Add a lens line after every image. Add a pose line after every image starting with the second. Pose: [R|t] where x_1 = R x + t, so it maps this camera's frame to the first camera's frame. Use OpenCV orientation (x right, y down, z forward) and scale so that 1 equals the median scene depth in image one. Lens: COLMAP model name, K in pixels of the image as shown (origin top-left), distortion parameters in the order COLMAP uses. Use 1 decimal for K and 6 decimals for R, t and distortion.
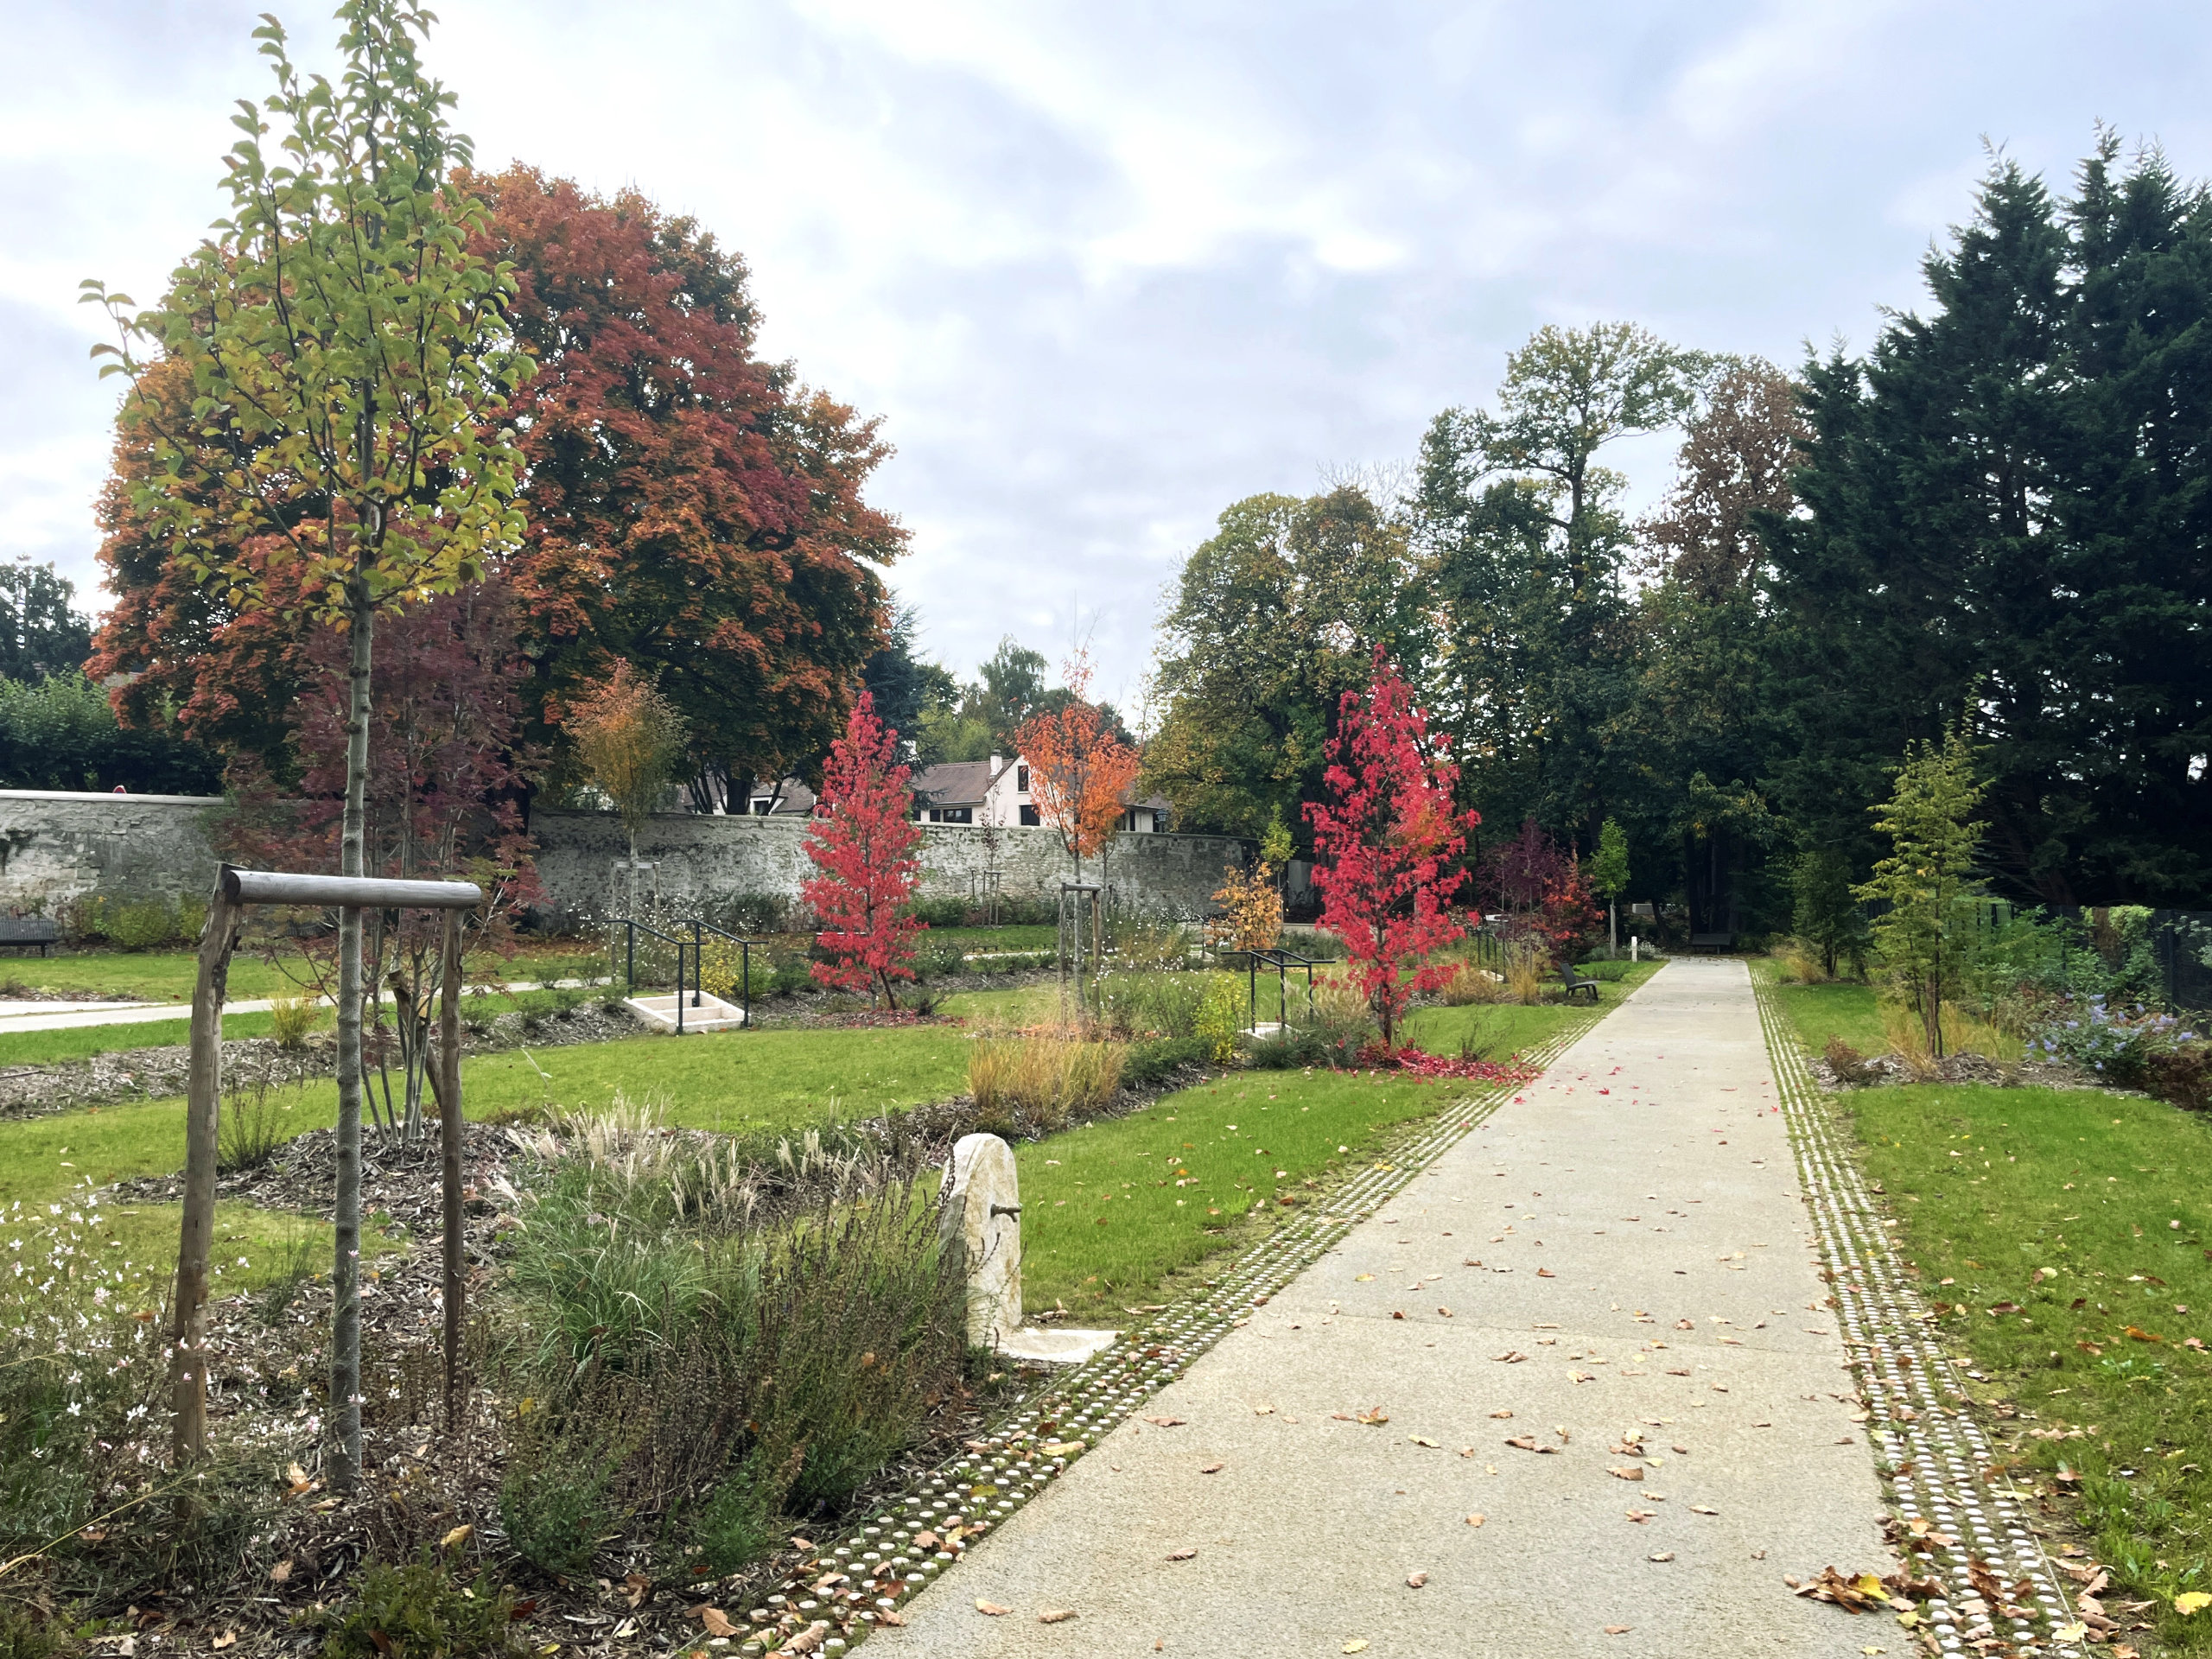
lens RADIAL K [[1755.2, 0, 1105.6], [0, 1755.2, 827.2], [0, 0, 1]] dist [-0.004078, 0.000864]
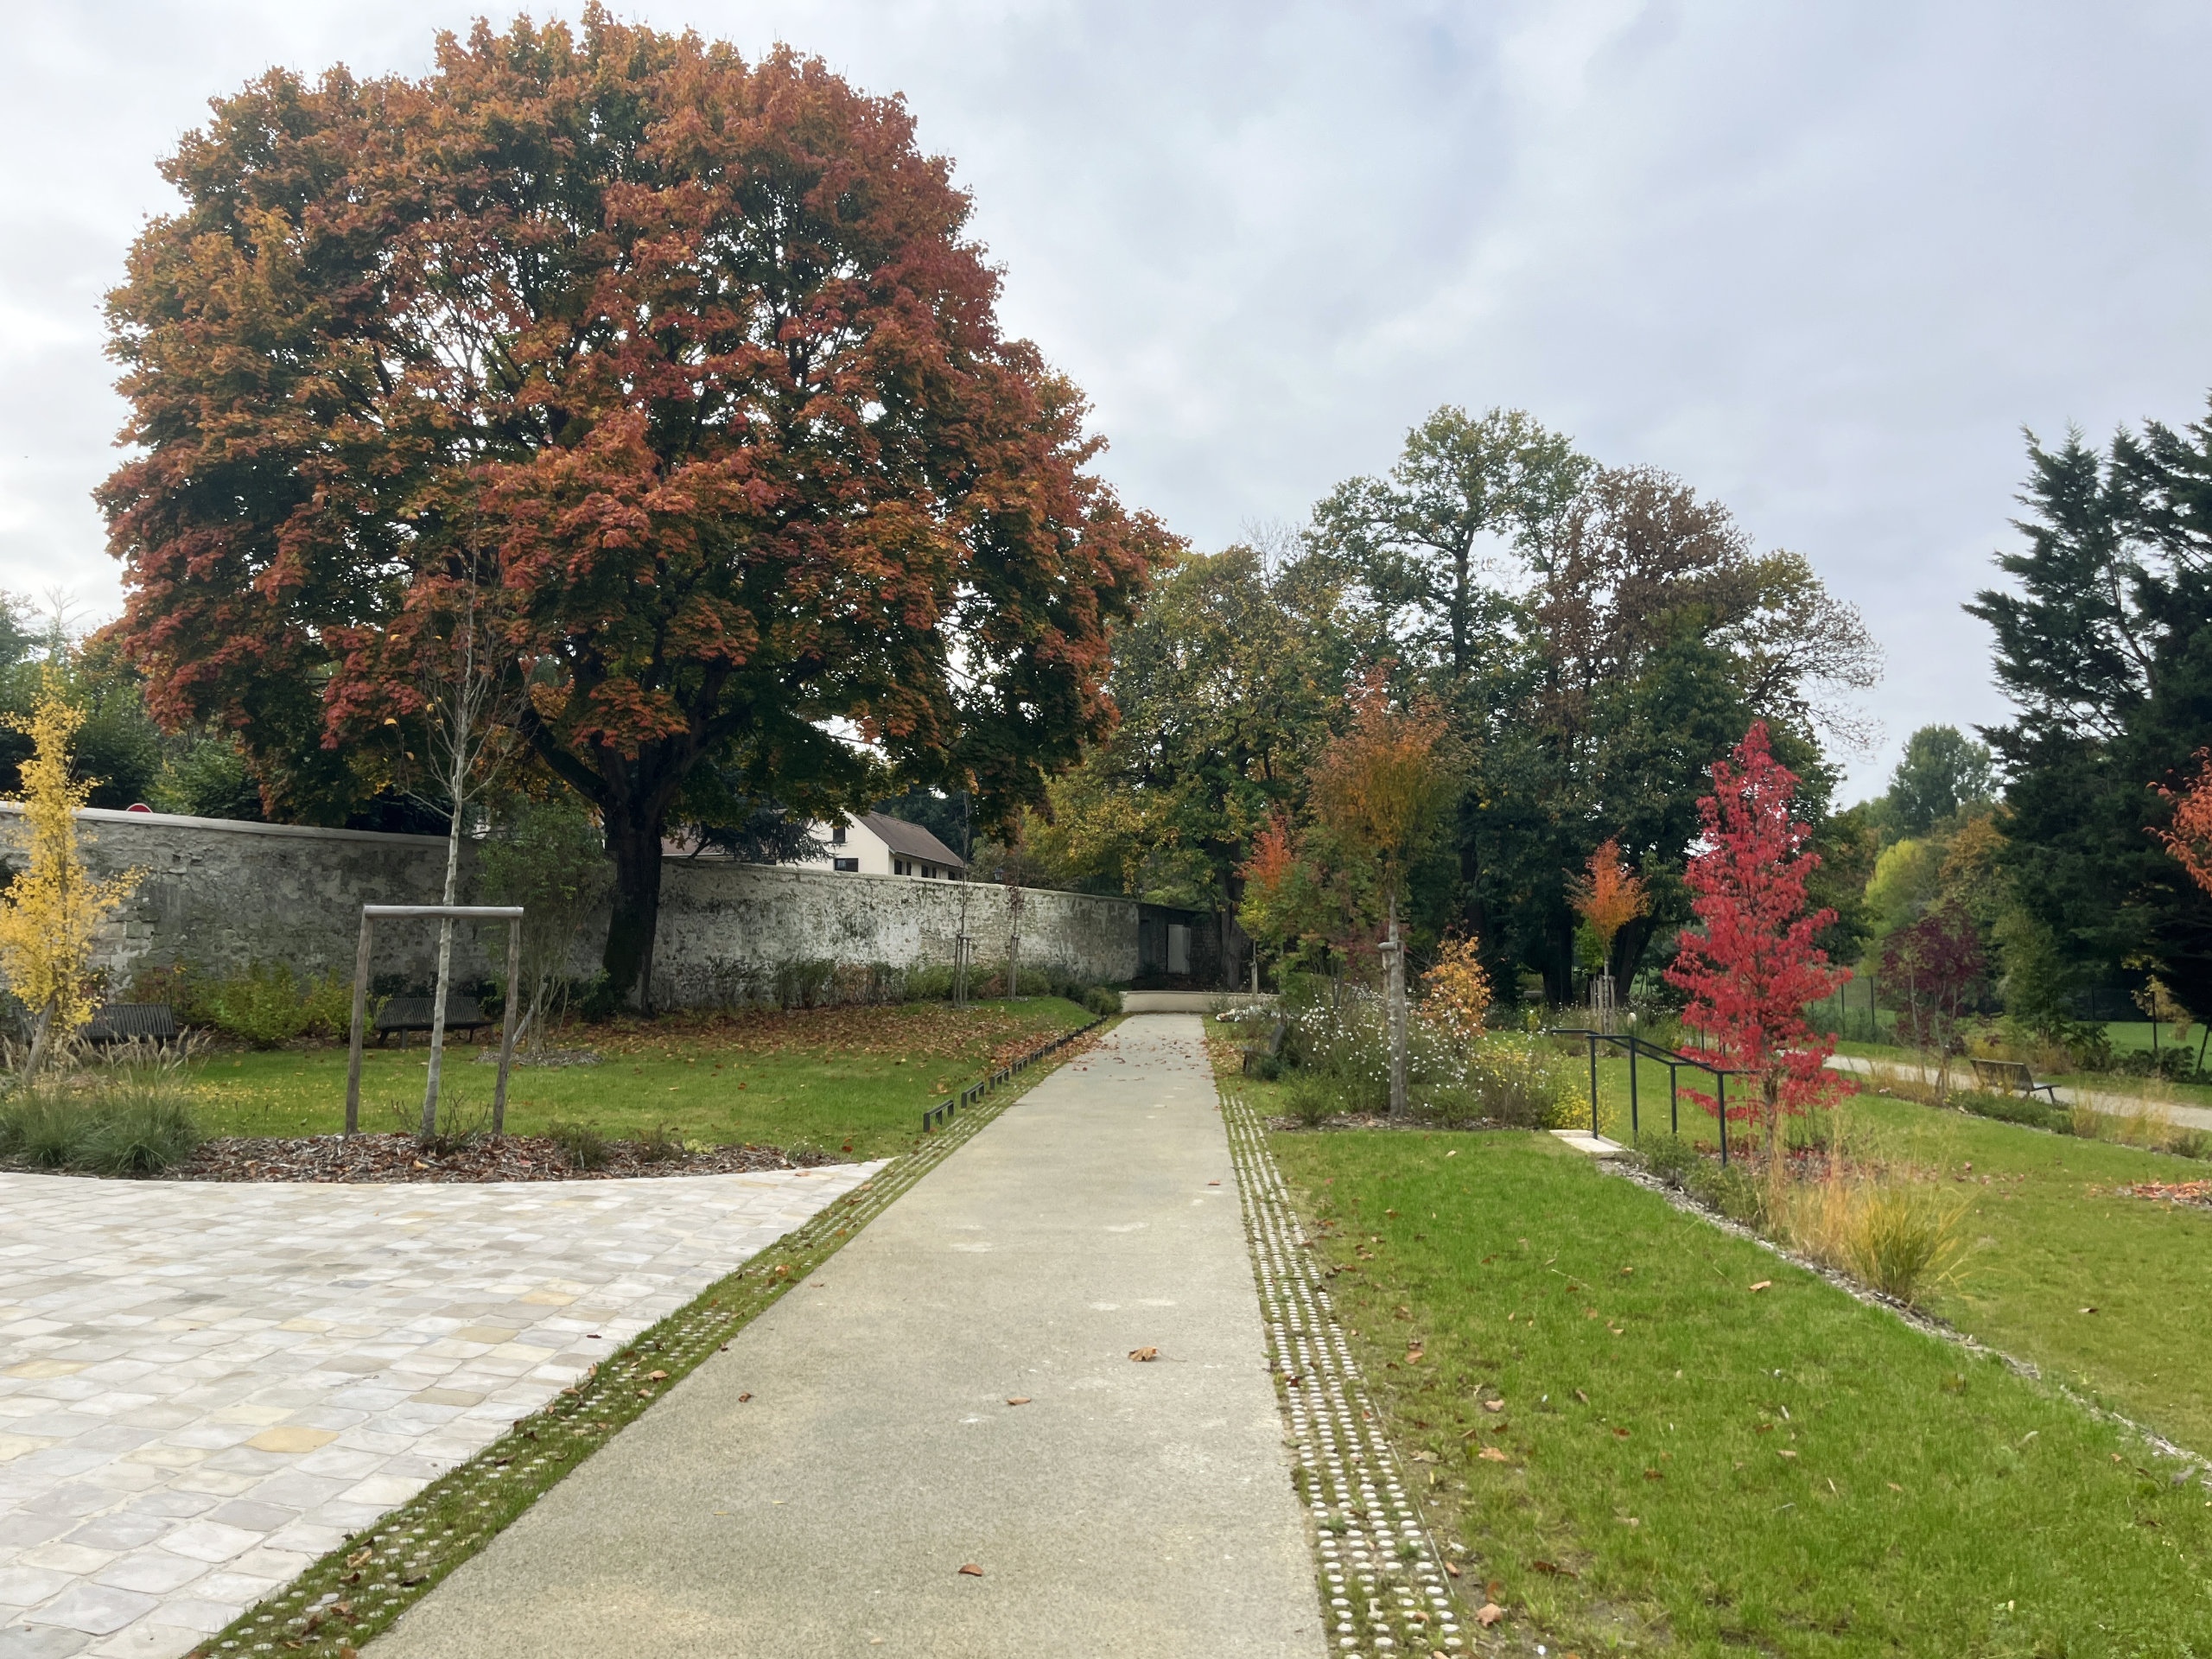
lens RADIAL K [[1671.4, 0, 1108.2], [0, 1671.4, 832.7], [0, 0, 1]] dist [0.006120, -0.001154]
pose [[0.951952, 0.032596, 0.304508, -0.310670], [-0.022571, 0.999083, -0.036384, 0.002734], [-0.305415, 0.027763, 0.951814, 0.196997]]
